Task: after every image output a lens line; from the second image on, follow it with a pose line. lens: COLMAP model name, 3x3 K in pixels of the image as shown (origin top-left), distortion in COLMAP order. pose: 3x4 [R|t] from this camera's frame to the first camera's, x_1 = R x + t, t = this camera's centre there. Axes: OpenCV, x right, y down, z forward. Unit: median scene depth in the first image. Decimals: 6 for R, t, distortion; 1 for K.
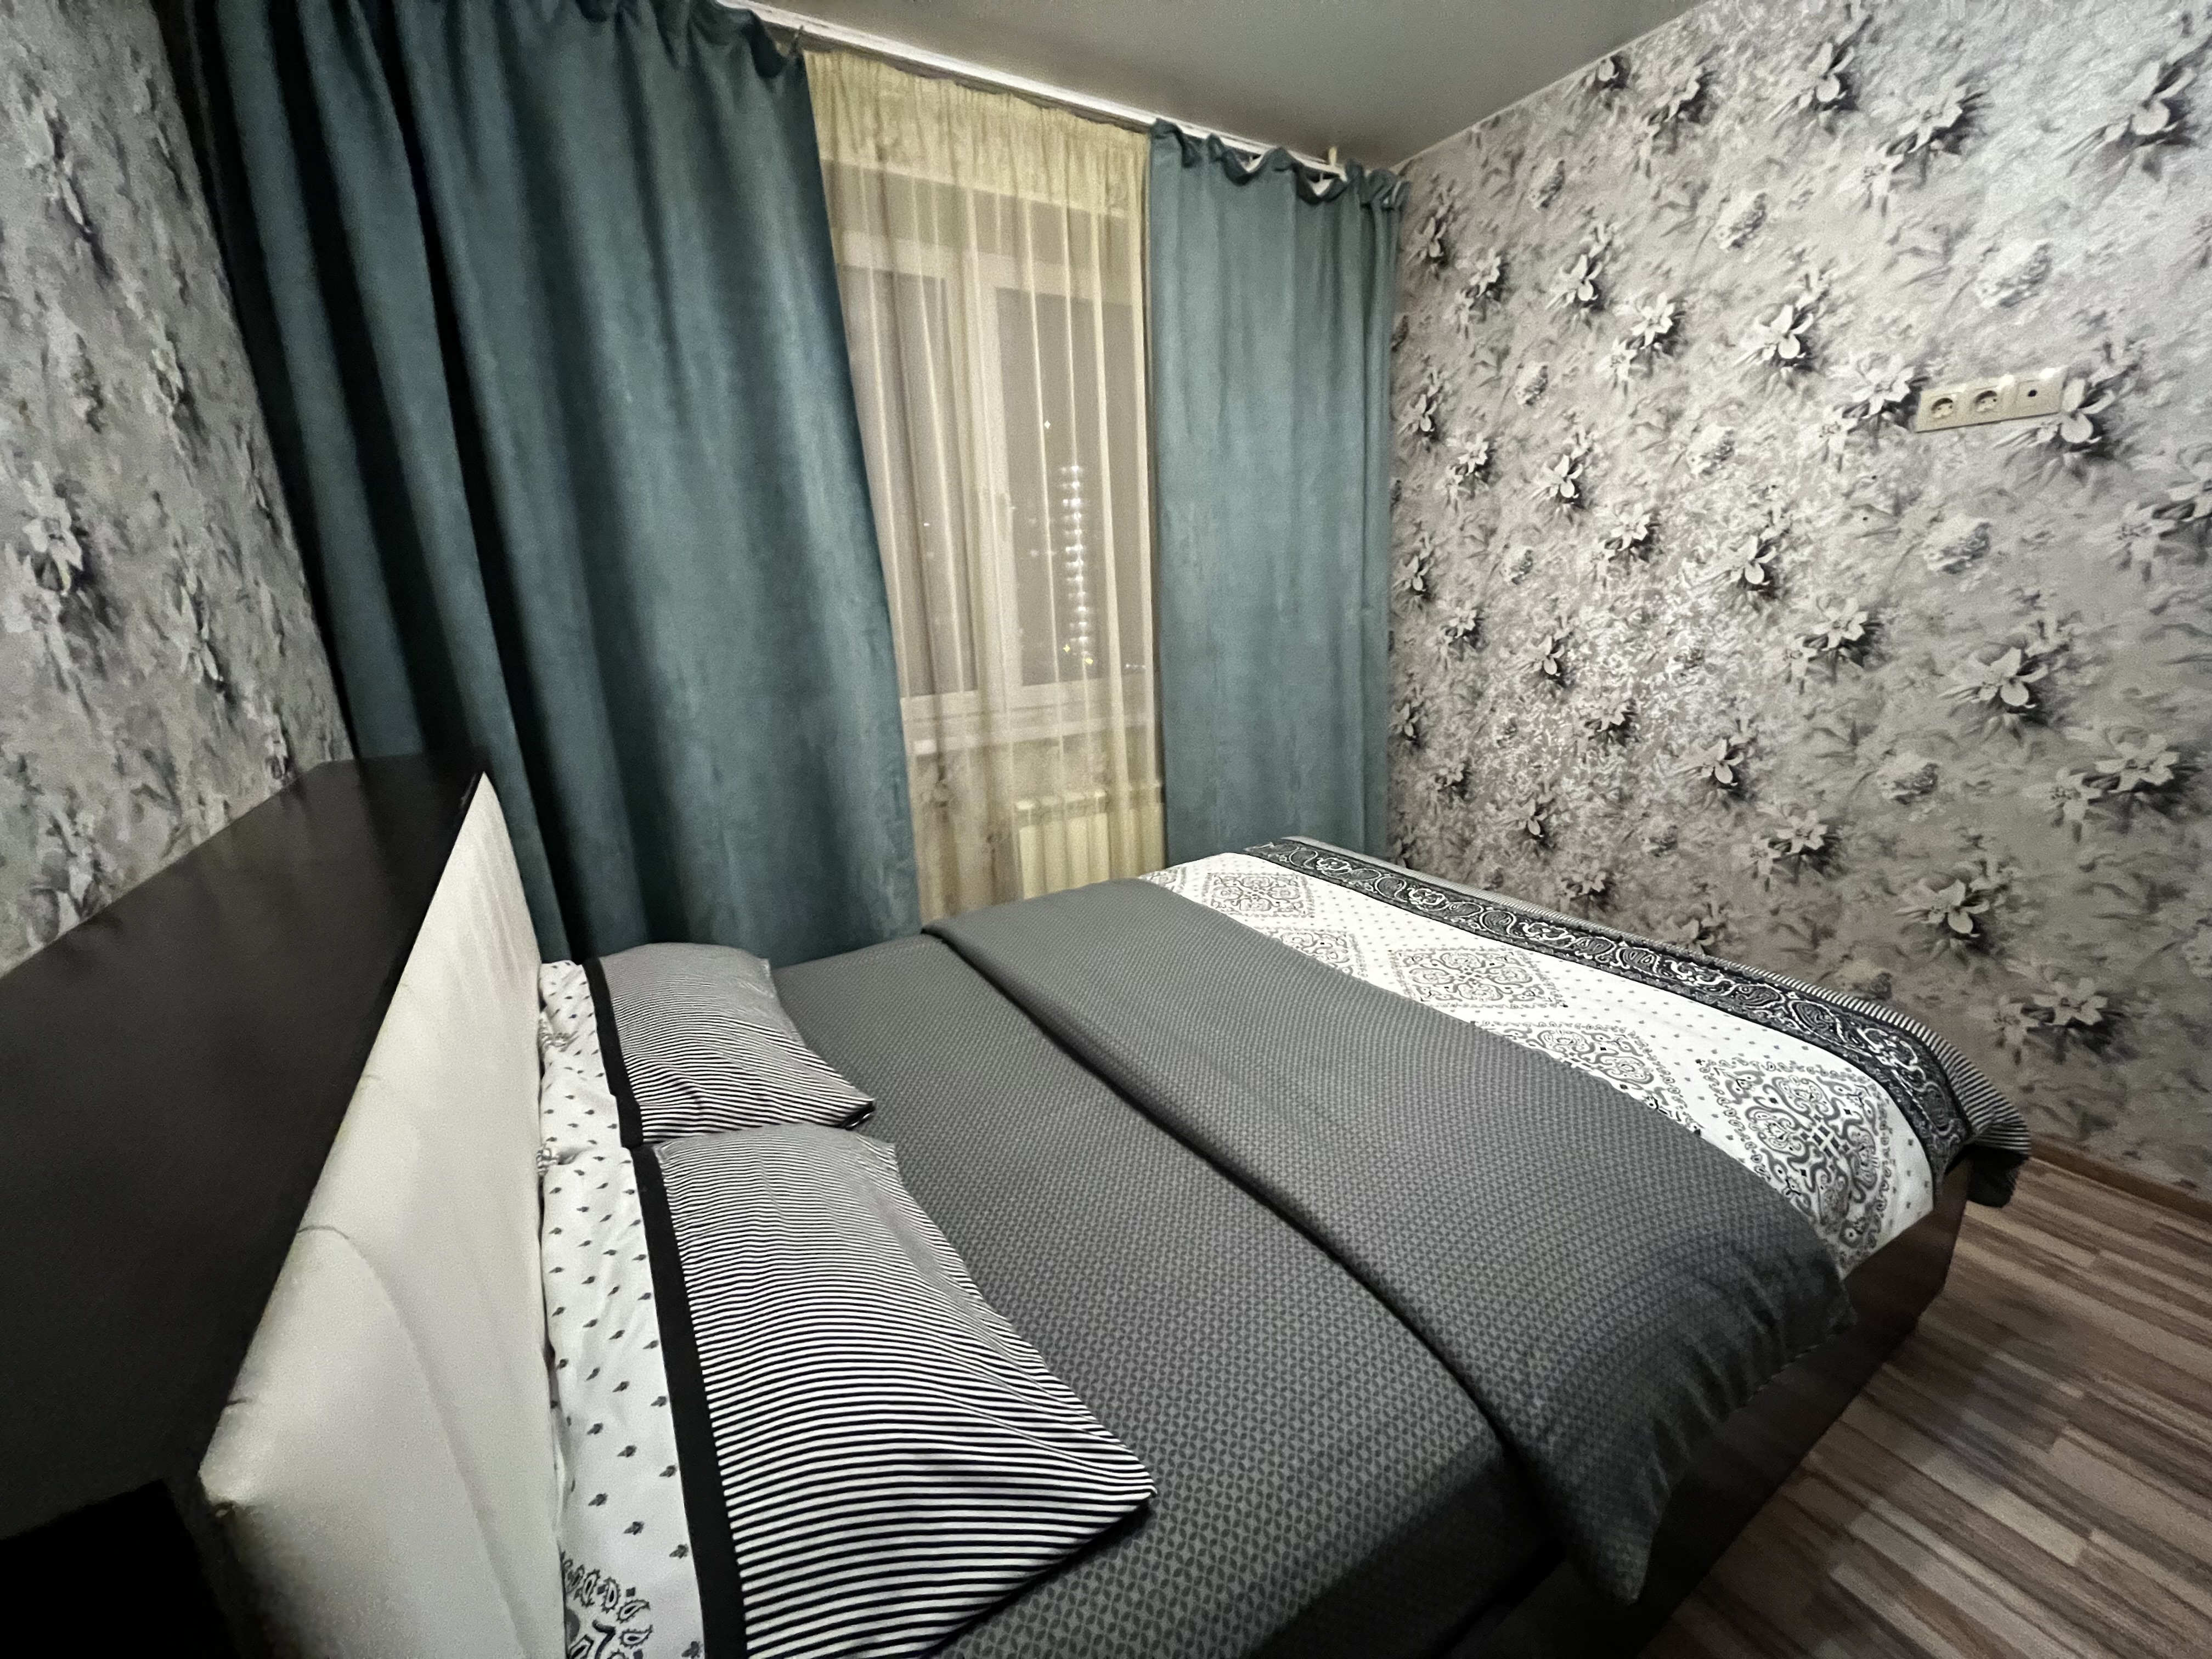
lens RADIAL K [[884.7, 0, 1106.0], [0, 884.7, 829.5], [0, 0, 1]] dist [-0.001184, -0.000280]
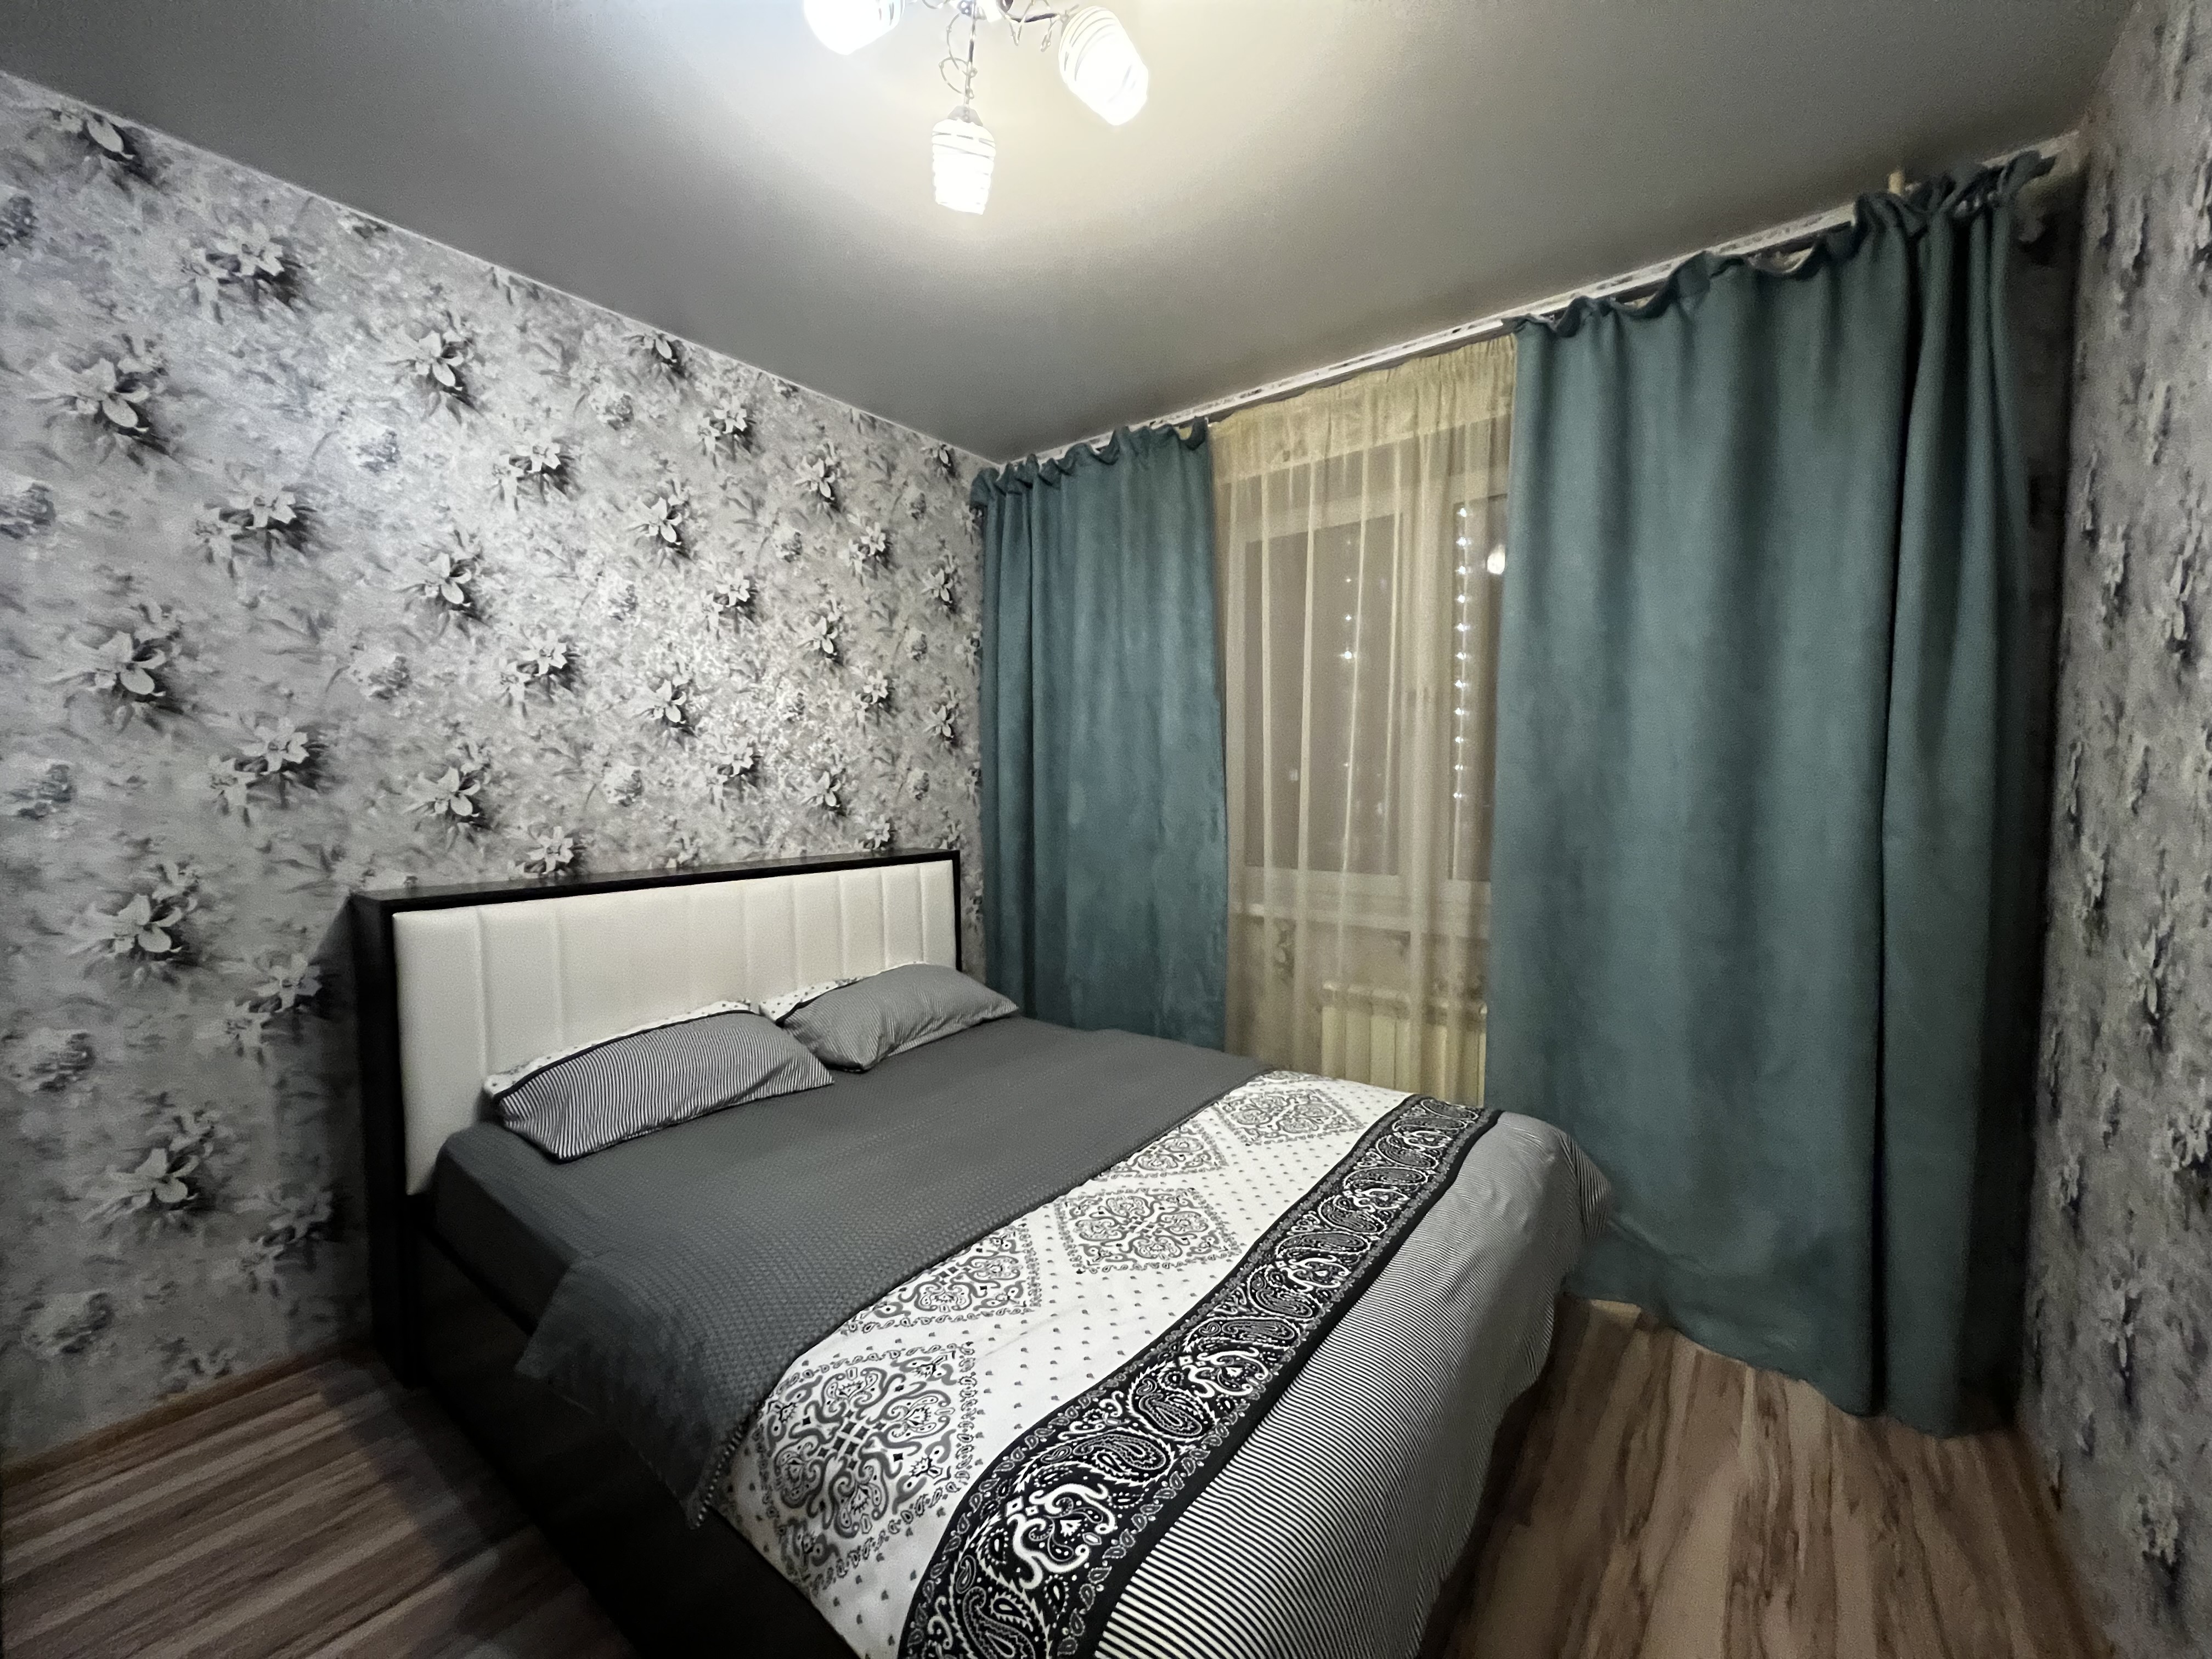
lens RADIAL K [[883.9, 0, 1106.0], [0, 883.9, 829.5], [0, 0, 1]] dist [-0.018309, -0.000031]
pose [[0.349256, 0.088126, -0.932874, 1.583087], [-0.260679, 0.965404, -0.006396, -0.268970], [0.900037, 0.245414, 0.360146, 0.742361]]
